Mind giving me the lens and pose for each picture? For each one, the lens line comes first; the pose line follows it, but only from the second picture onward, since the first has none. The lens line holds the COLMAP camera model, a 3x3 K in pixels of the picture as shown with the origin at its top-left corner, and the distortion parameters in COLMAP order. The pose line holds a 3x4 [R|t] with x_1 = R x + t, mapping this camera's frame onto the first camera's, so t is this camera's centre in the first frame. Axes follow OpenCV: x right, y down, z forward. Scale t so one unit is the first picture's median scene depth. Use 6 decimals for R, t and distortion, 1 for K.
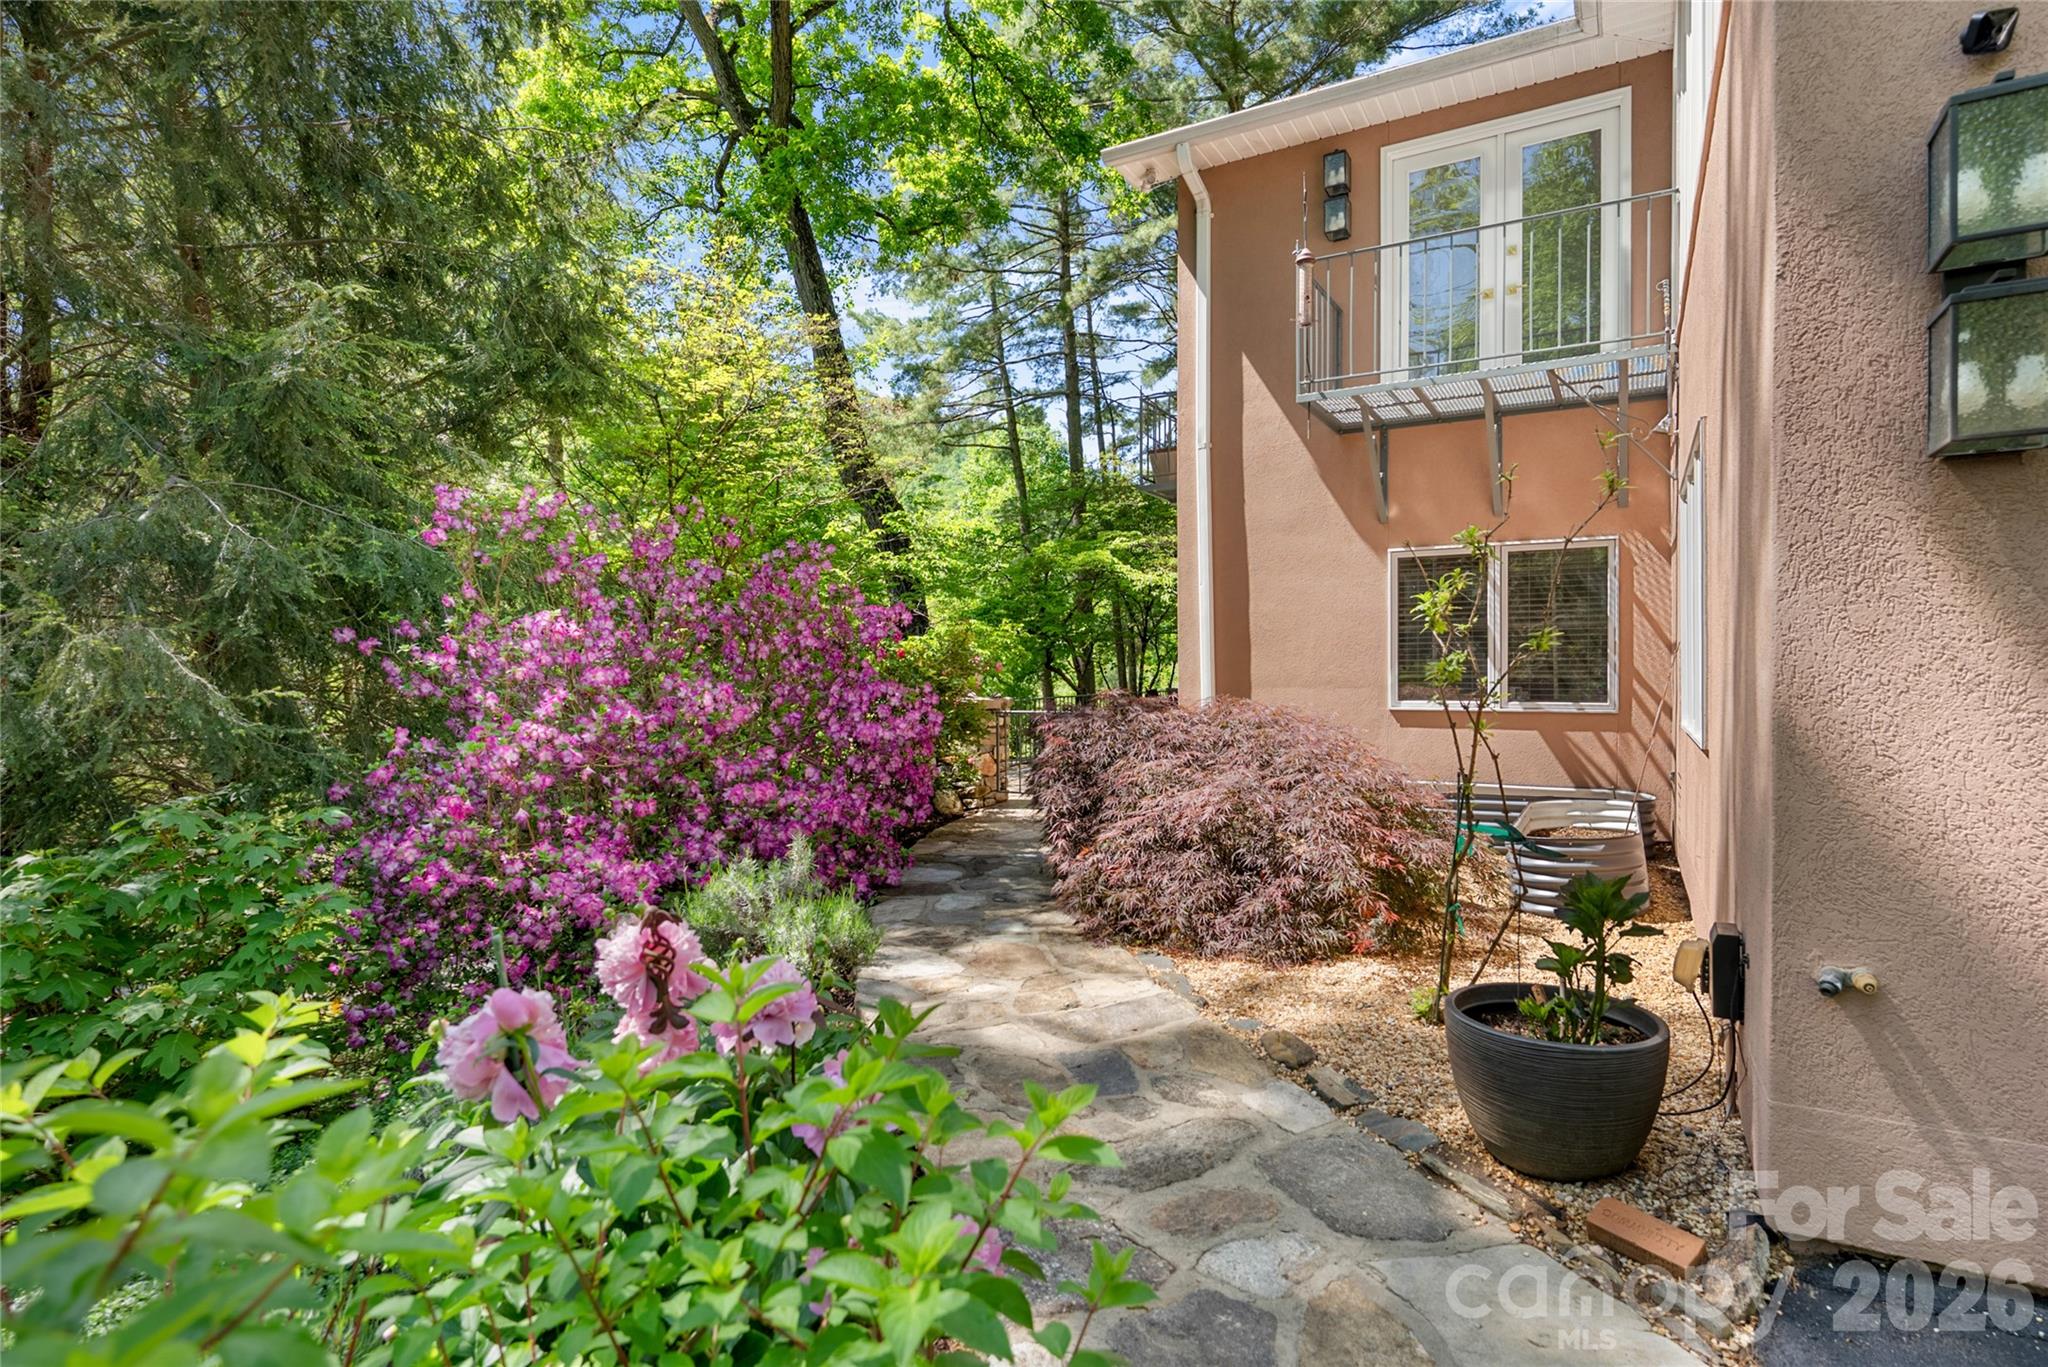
lens RADIAL K [[1023.7, 0, 1027.1], [0, 1023.7, 682.3], [0, 0, 1]] dist [-0.001512, -0.000097]
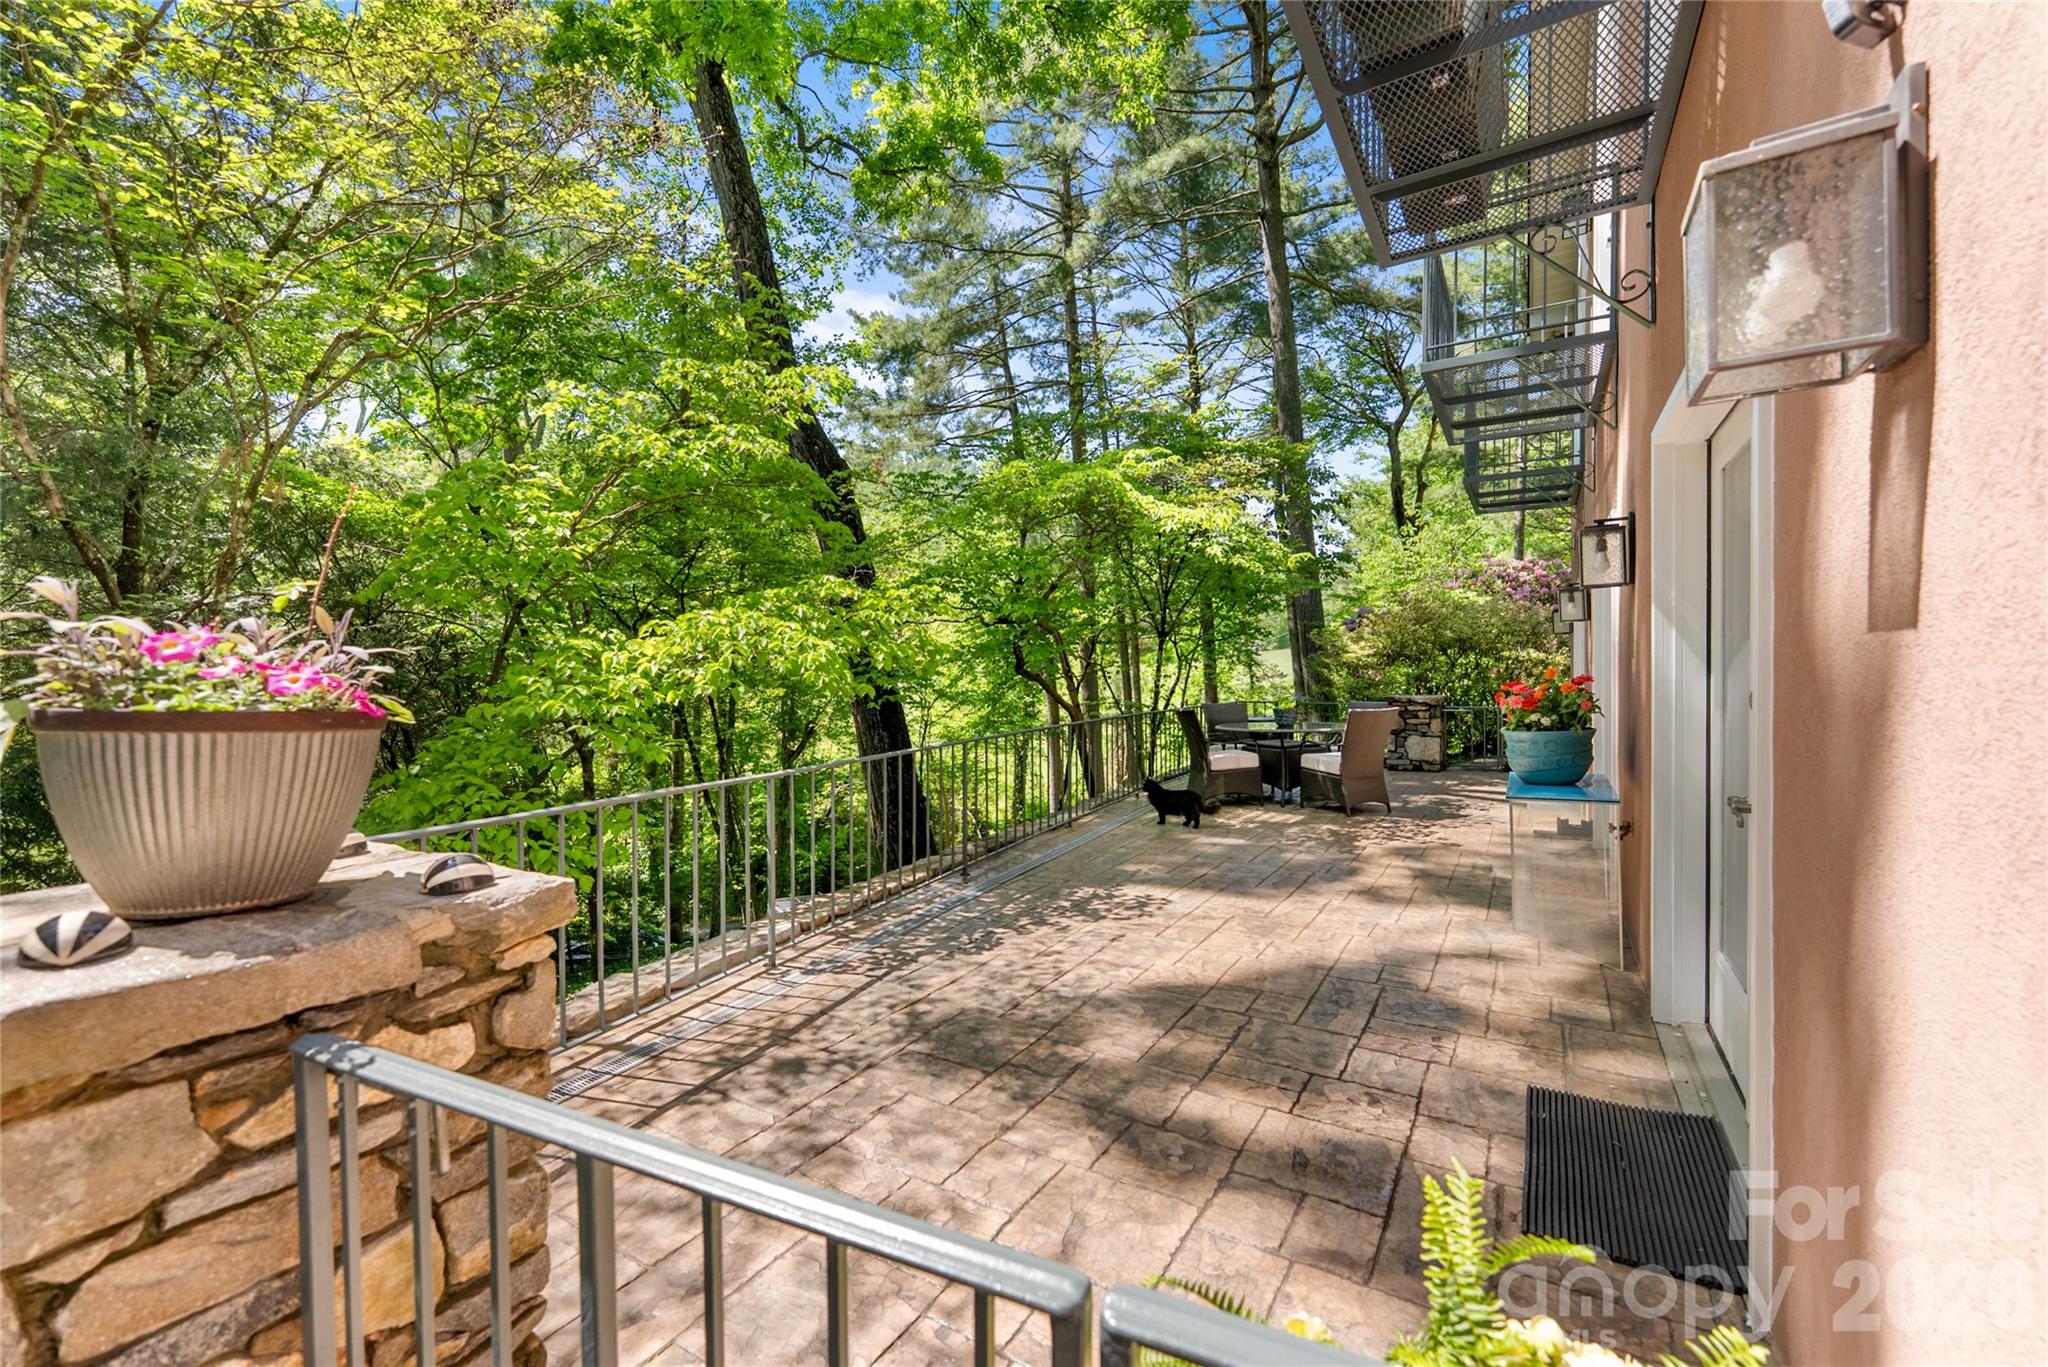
lens RADIAL K [[840.2, 0, 1022.6], [0, 840.2, 684.2], [0, 0, 1]] dist [-0.001069, -0.000384]
pose [[0.999642, 0.001253, -0.026728, 0.016443], [-0.001161, 0.999993, 0.003442, -0.004304], [0.026732, -0.003410, 0.999637, 0.212323]]
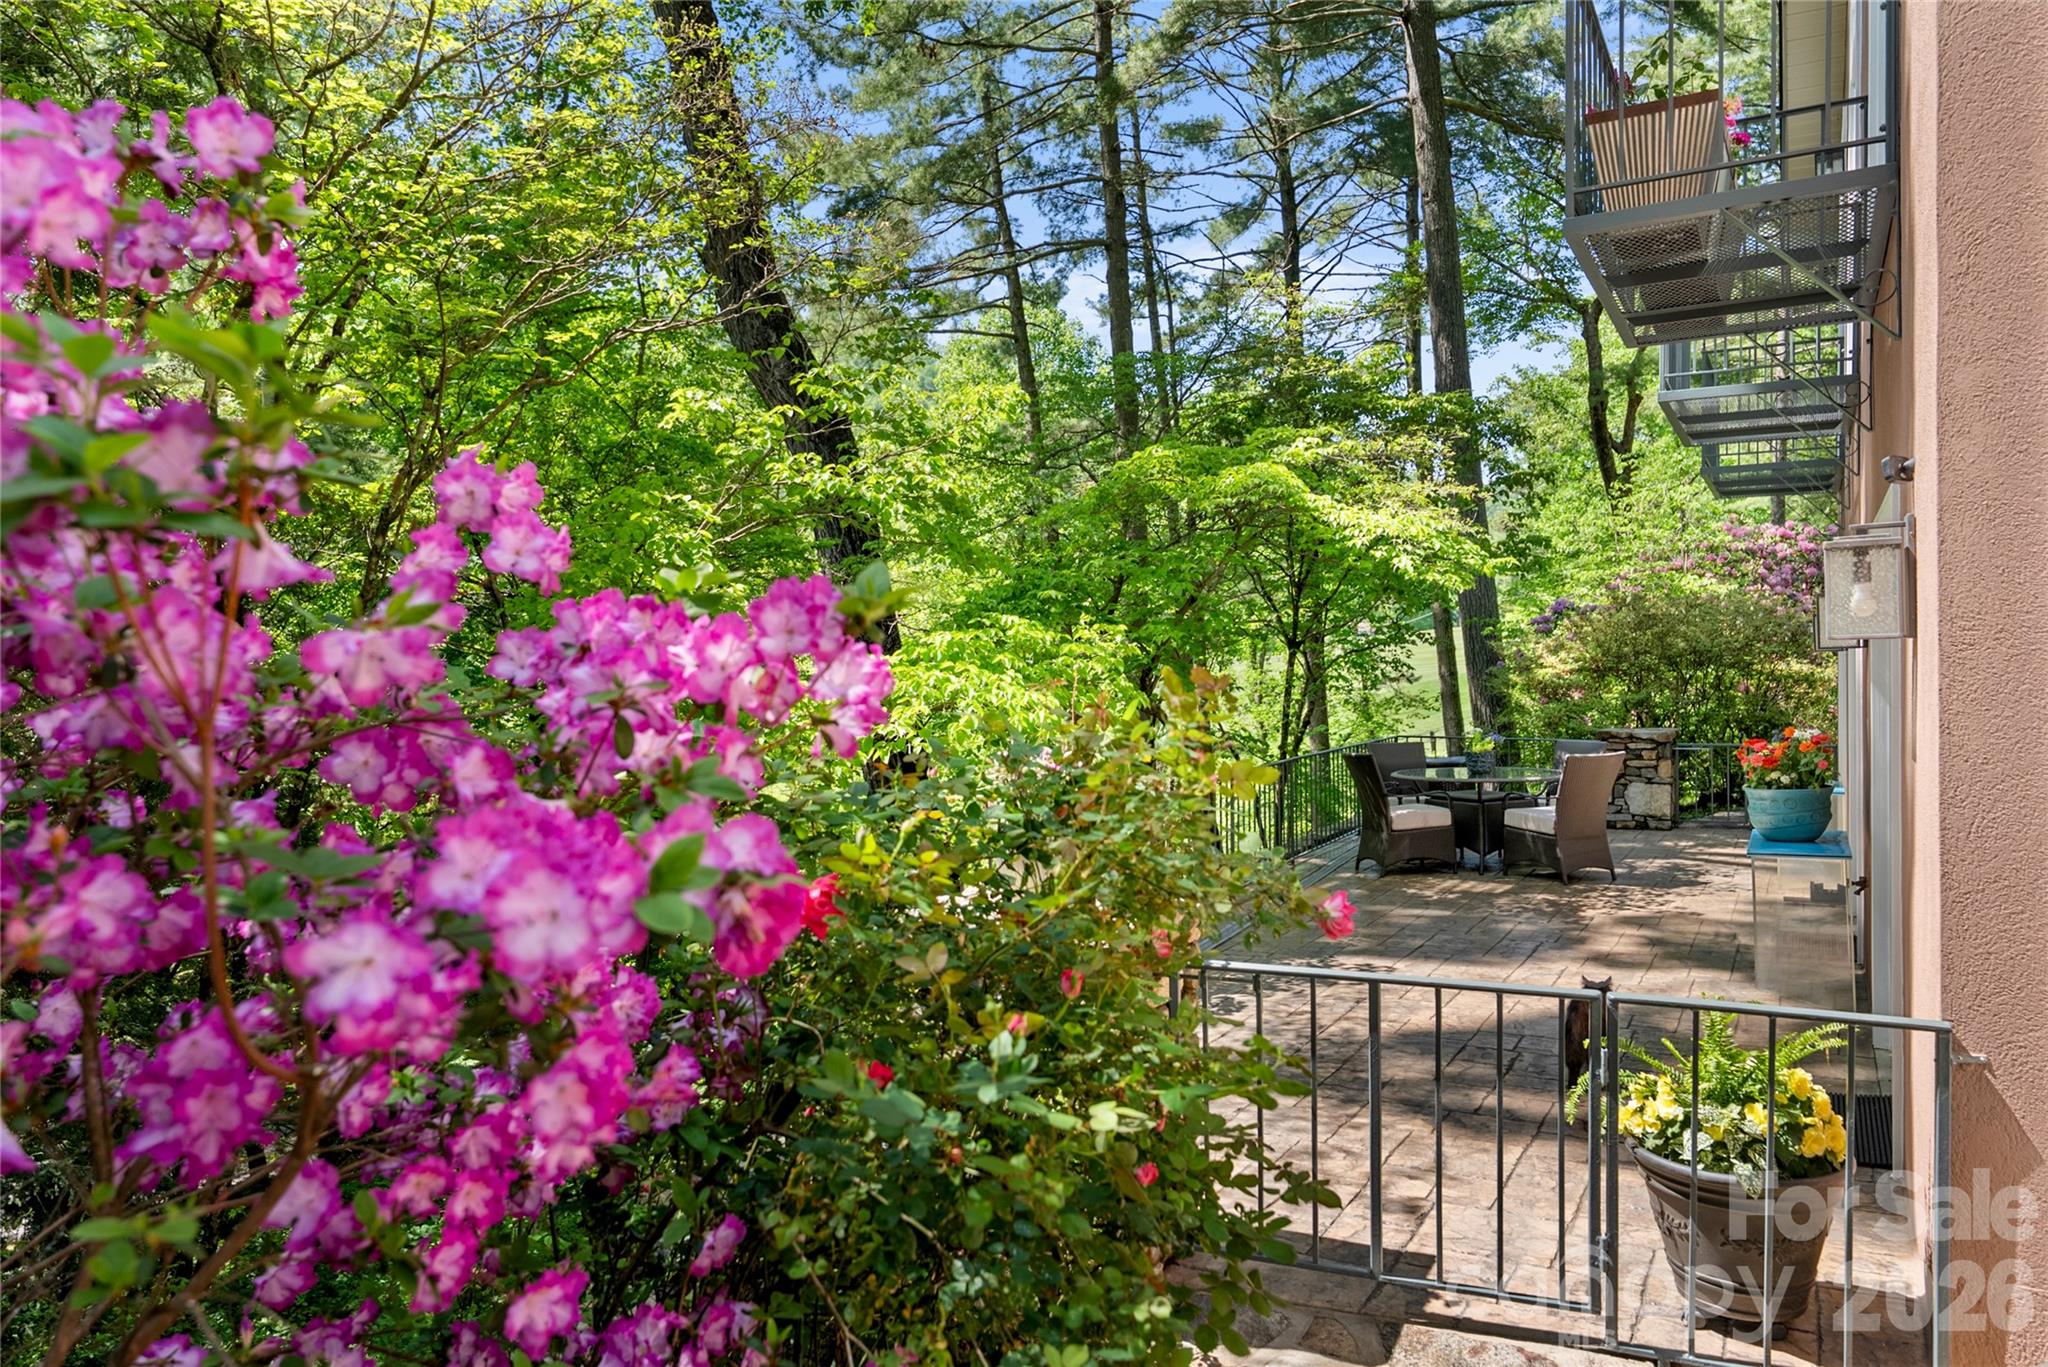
lens RADIAL K [[1387.3, 0, 1023.6], [0, 1387.3, 685.9], [0, 0, 1]] dist [-0.001487, 0.002255]
pose [[0.999985, -0.001395, 0.005383, -0.017204], [0.001392, 0.999999, 0.000627, -0.011185], [-0.005384, -0.000620, 0.999985, 0.146319]]
